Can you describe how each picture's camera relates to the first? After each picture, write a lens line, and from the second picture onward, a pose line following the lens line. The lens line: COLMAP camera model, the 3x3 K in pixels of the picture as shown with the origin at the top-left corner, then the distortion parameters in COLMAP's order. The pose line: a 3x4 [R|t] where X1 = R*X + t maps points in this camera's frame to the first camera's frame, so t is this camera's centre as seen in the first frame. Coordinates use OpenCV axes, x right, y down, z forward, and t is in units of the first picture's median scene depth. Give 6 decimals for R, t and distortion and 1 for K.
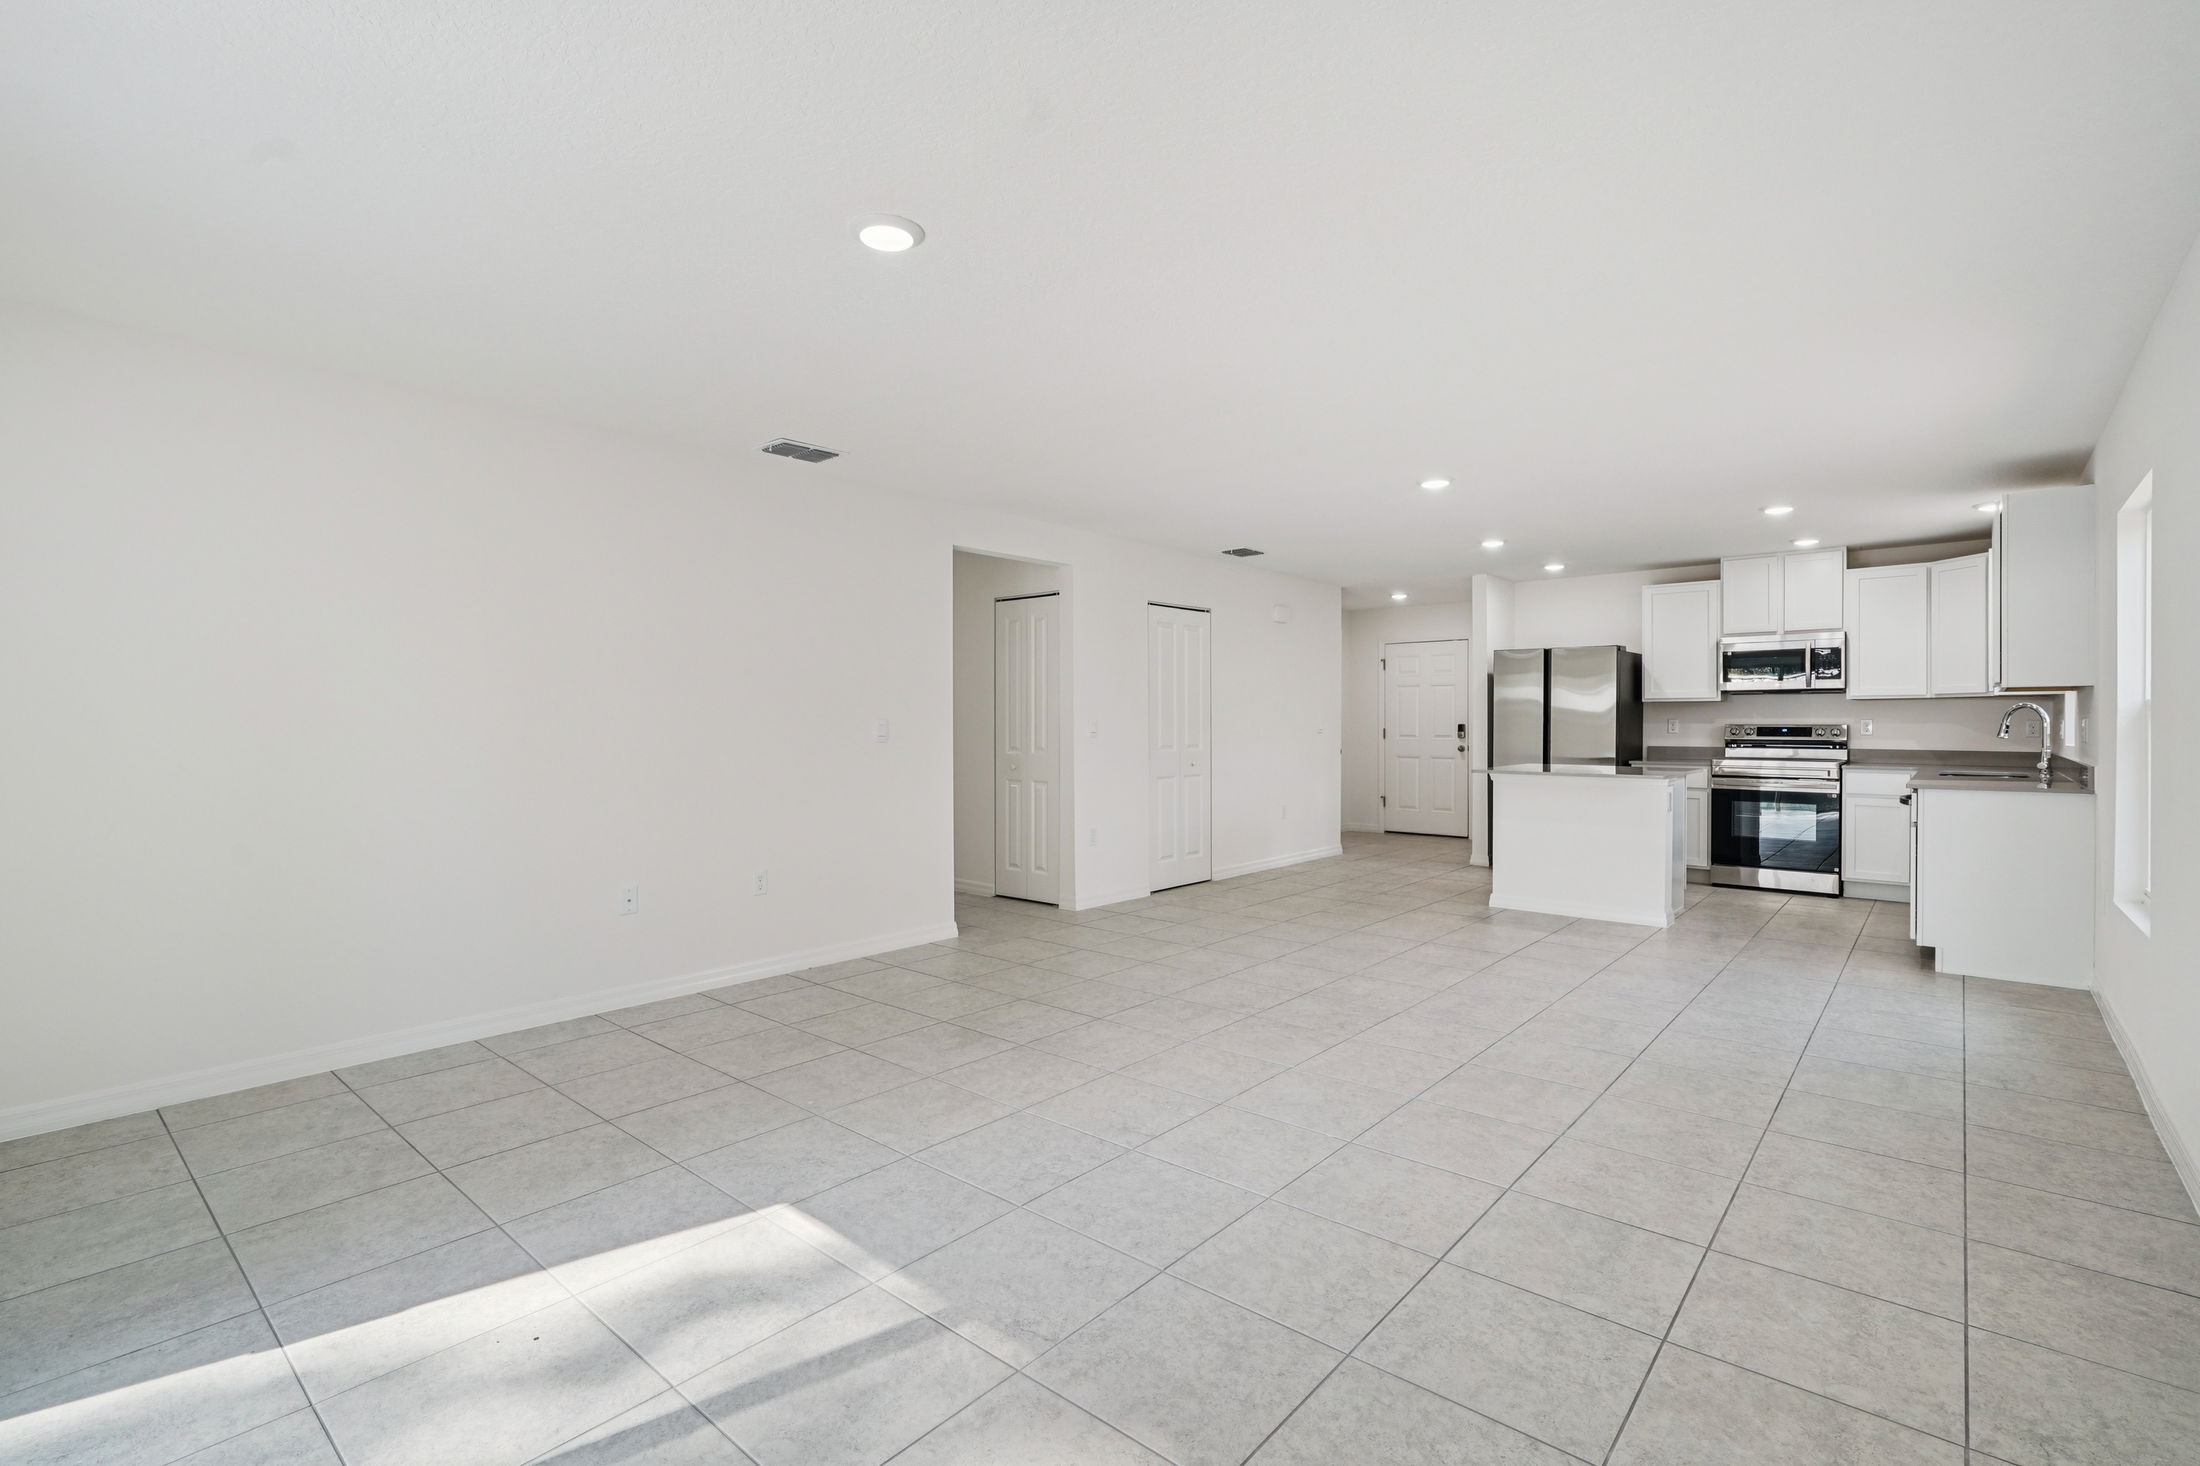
lens RADIAL K [[1008.6, 0, 1093.0], [0, 1008.6, 713.4], [0, 0, 1]] dist [0.003708, 0.000417]
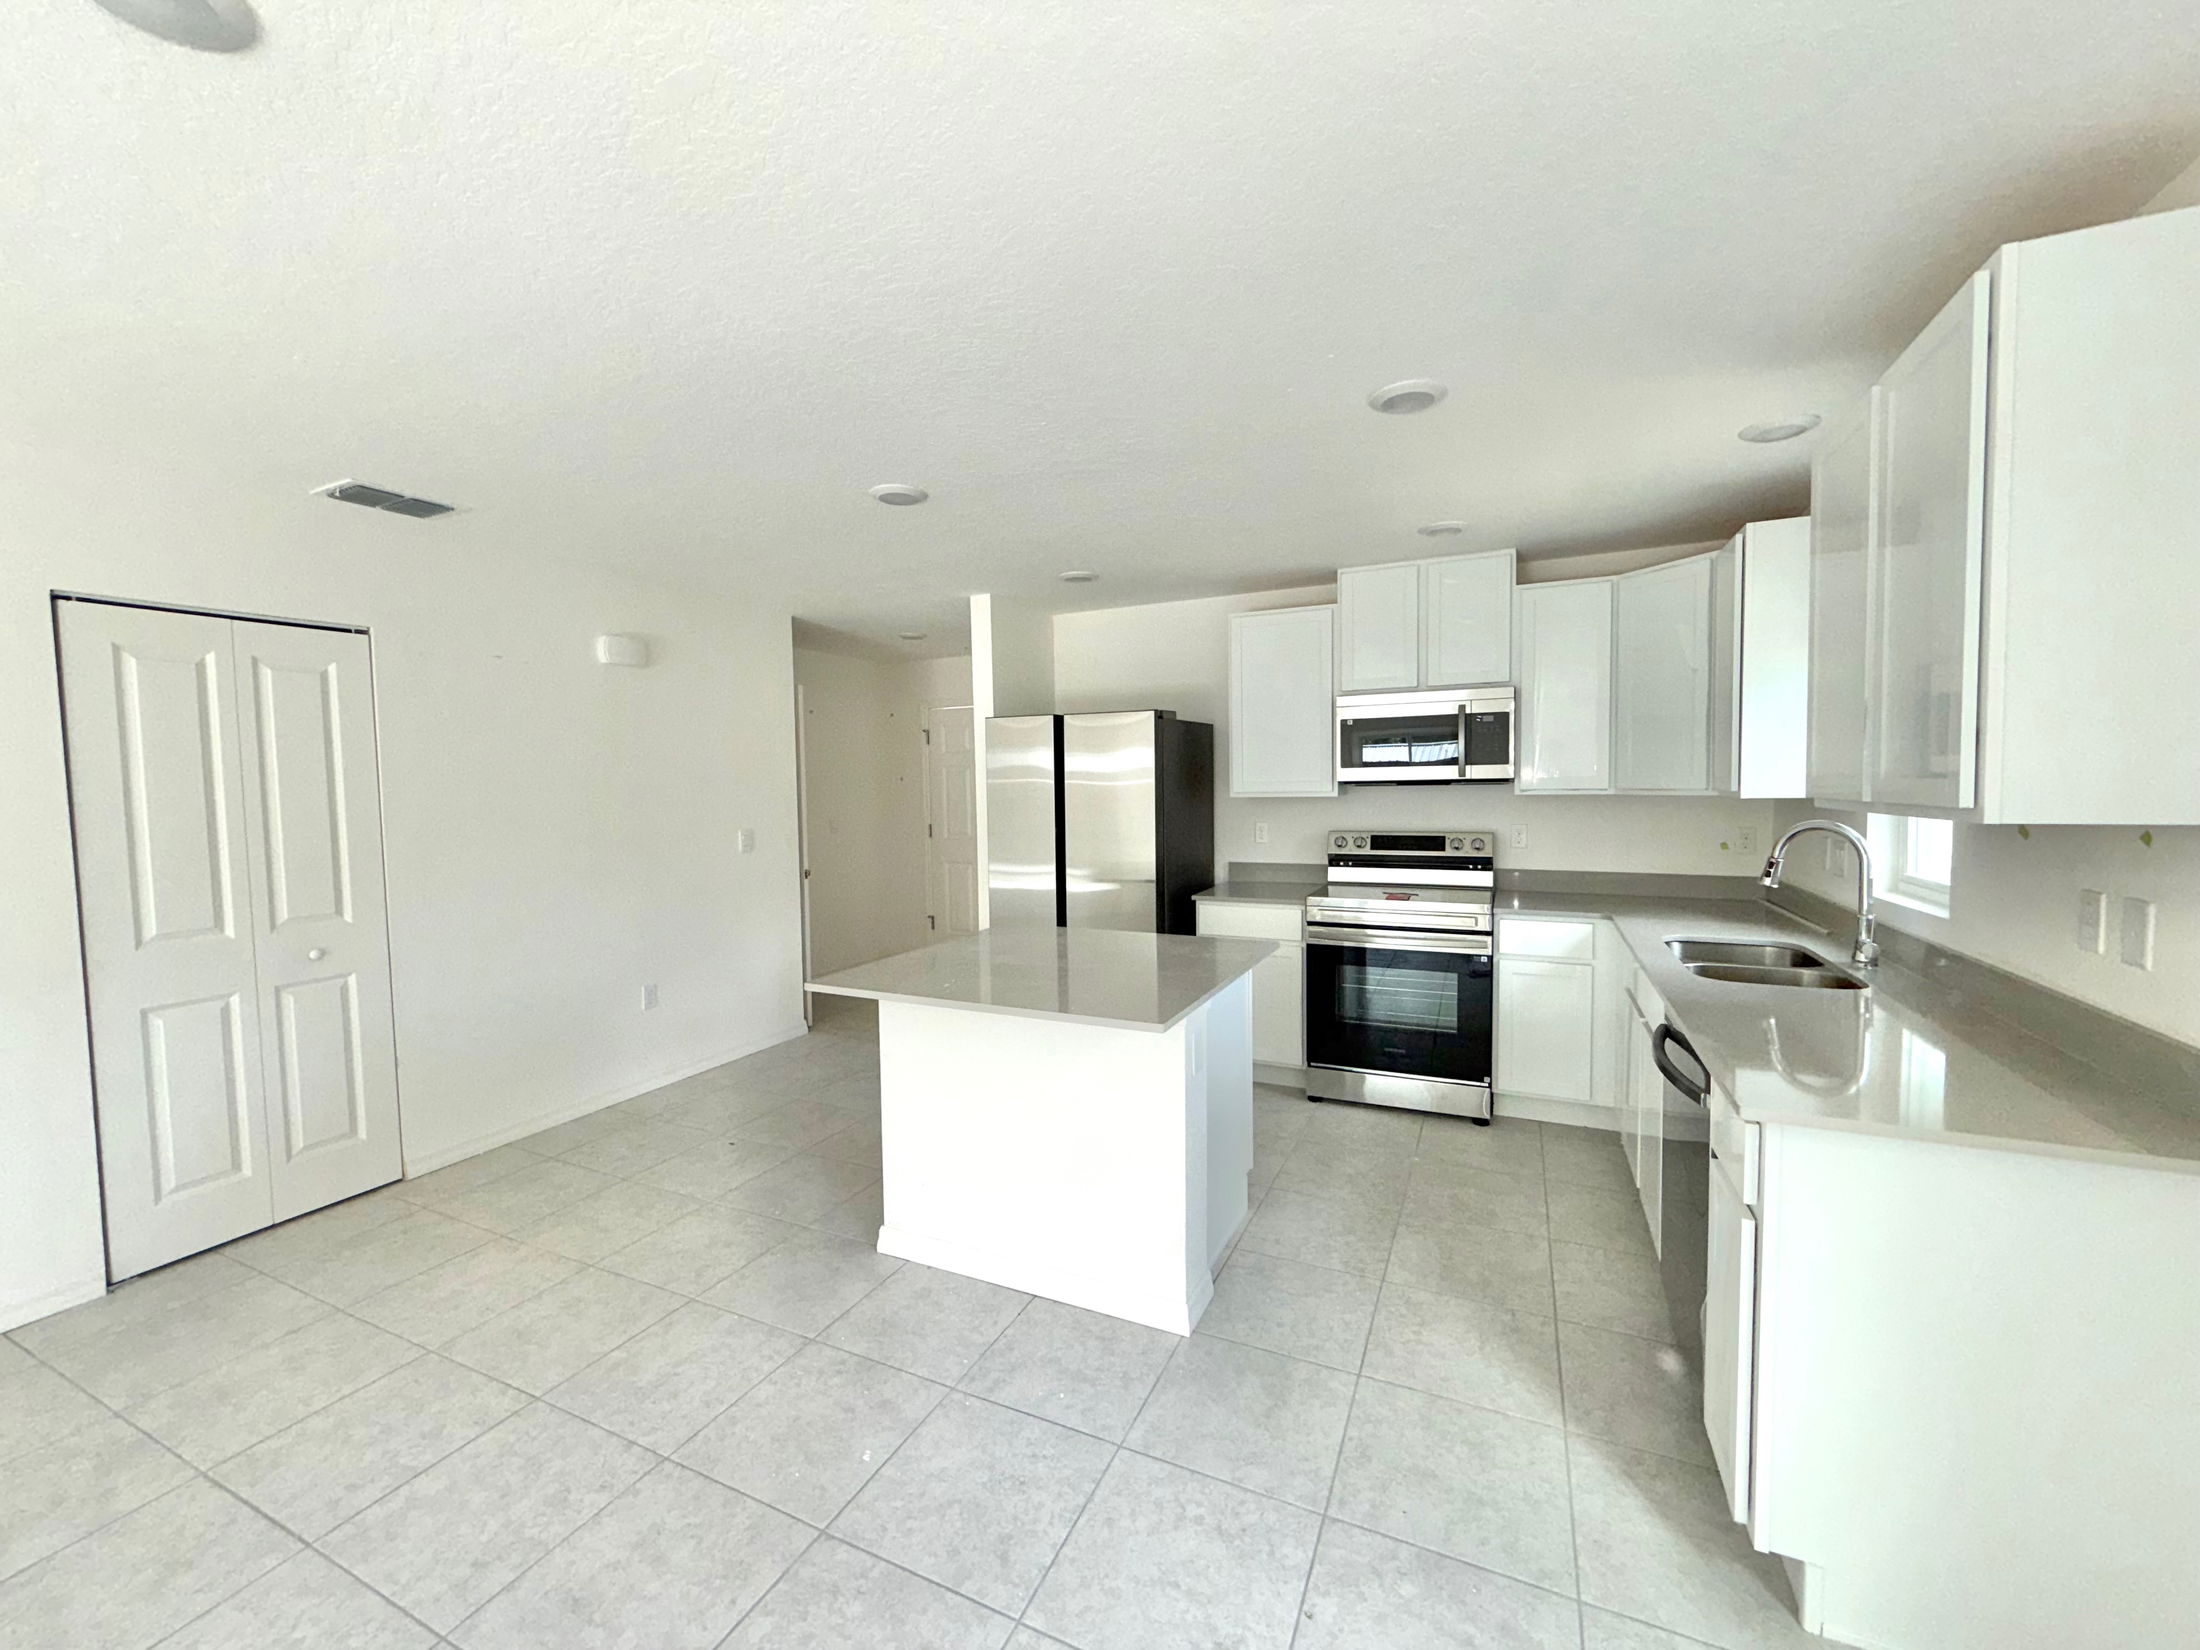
lens RADIAL K [[870.9, 0, 1088.8], [0, 870.9, 819.0], [0, 0, 1]] dist [0.000985, -0.000031]
pose [[0.962206, -0.024740, 0.271195, 0.334473], [0.011975, 0.998745, 0.048623, -0.027357], [-0.272058, -0.043537, 0.961295, 0.517354]]
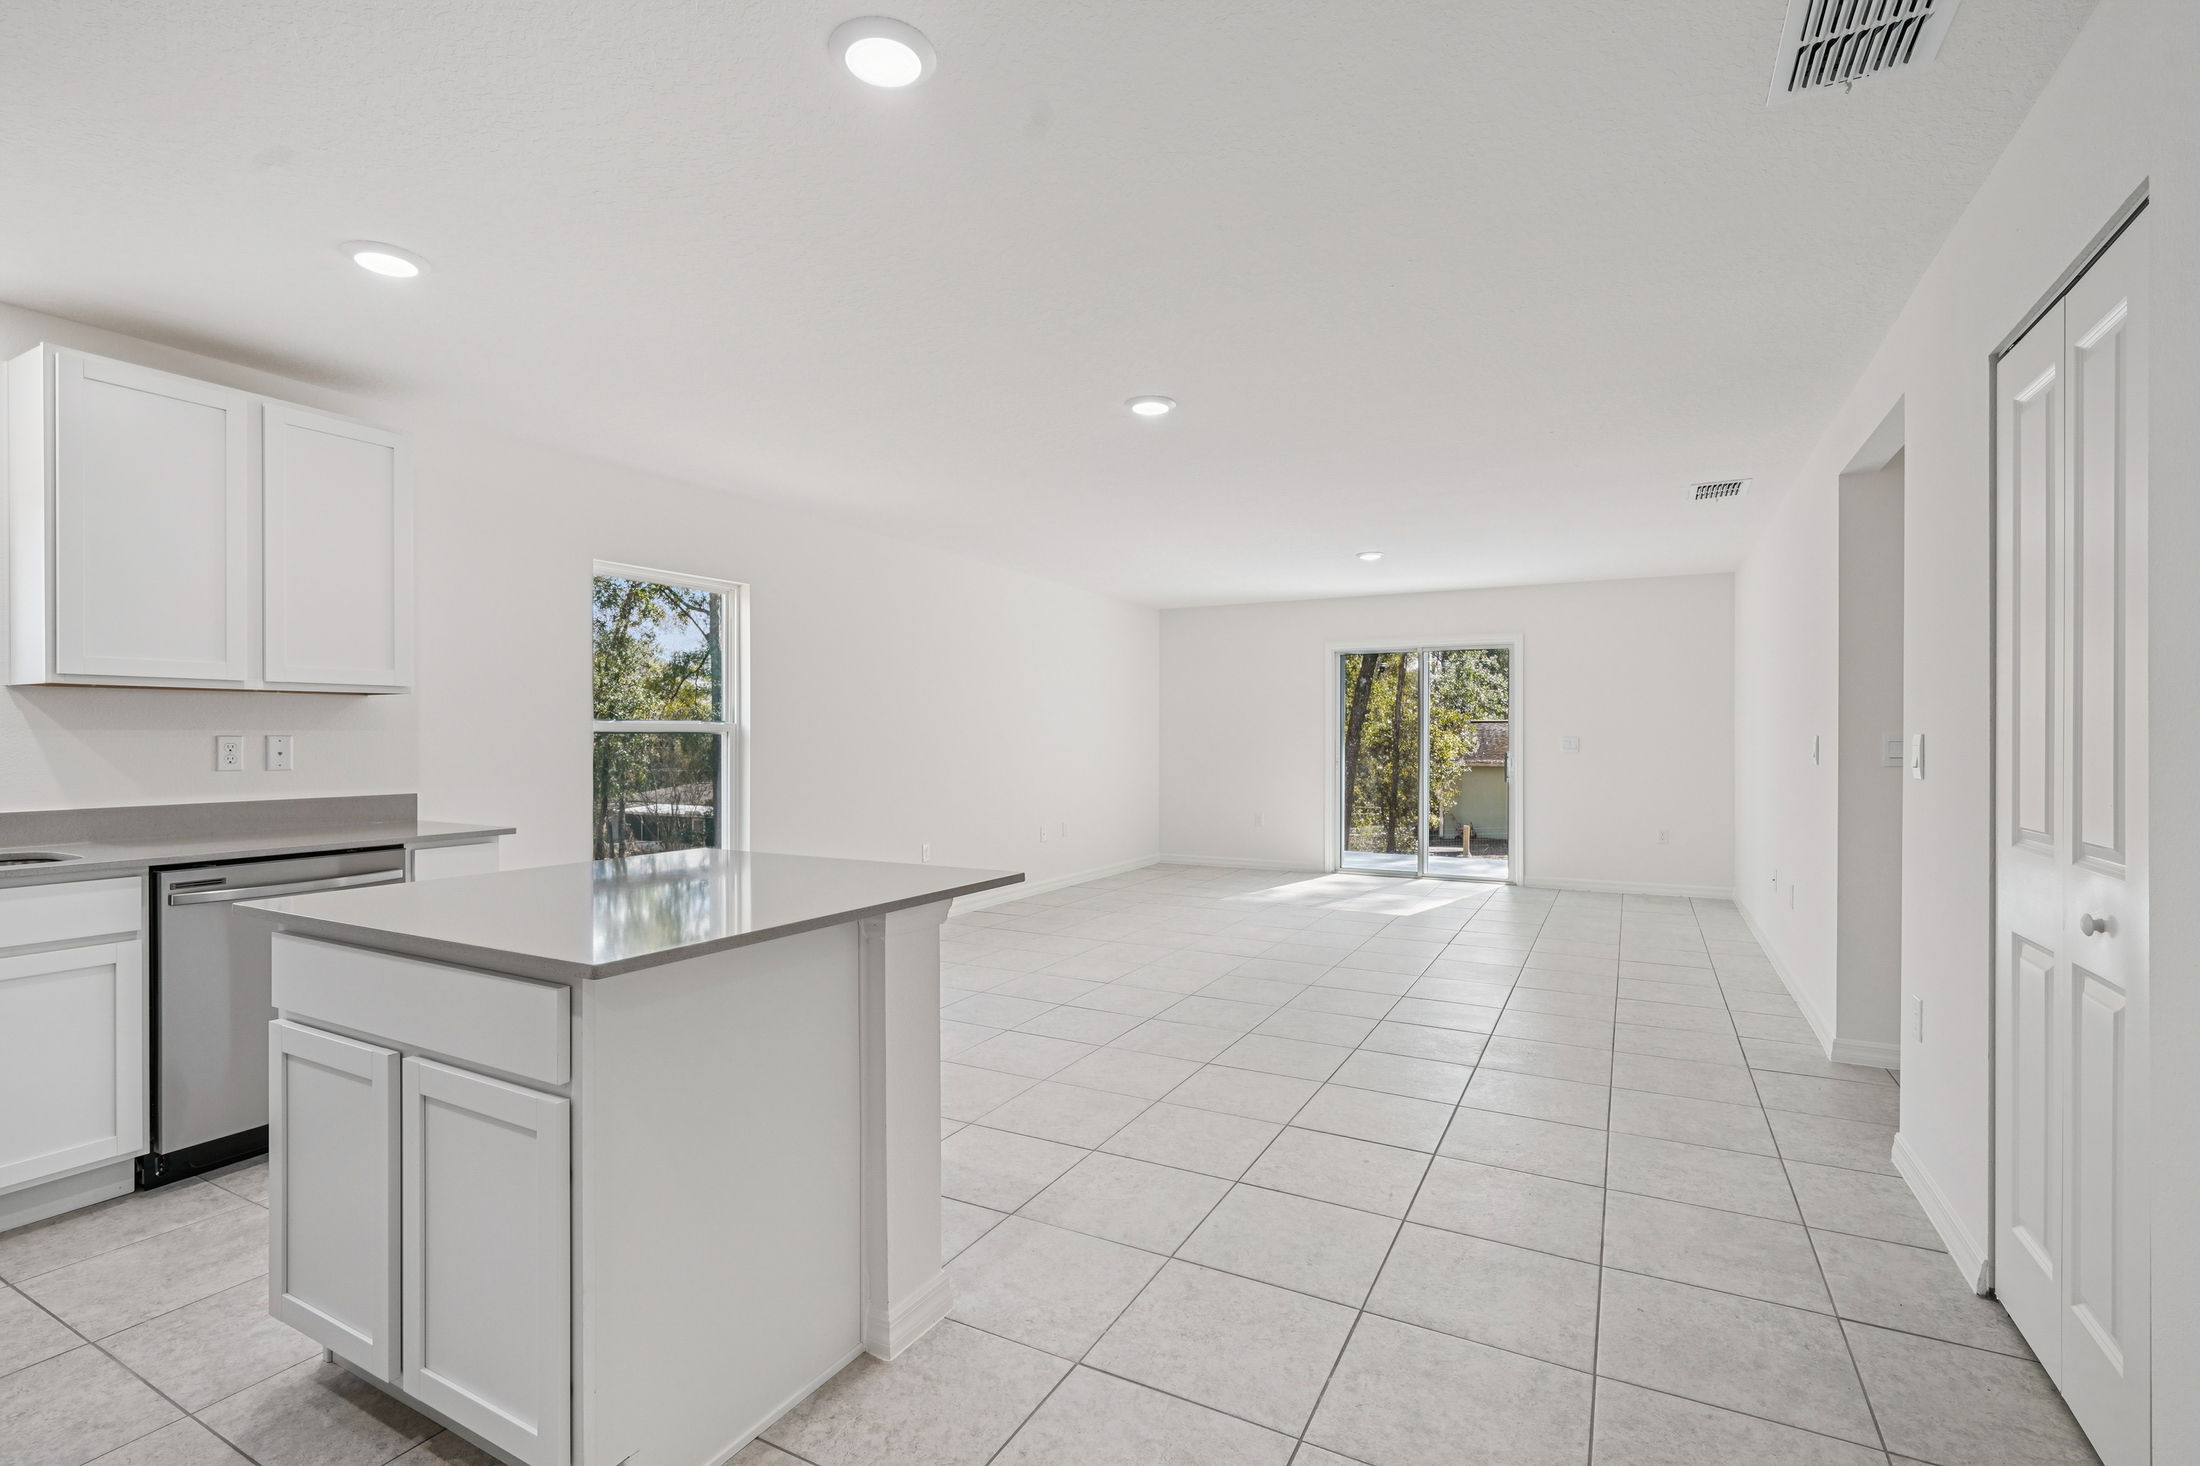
lens RADIAL K [[1005.2, 0, 1100.0], [0, 1005.2, 733.0], [0, 0, 1]] dist [-0.001646, 0.000555]
pose [[-0.973966, 0.002185, -0.226682, 0.367164], [0.004203, 0.999956, -0.008421, 0.007966], [0.226653, -0.009154, -0.973933, 1.166187]]
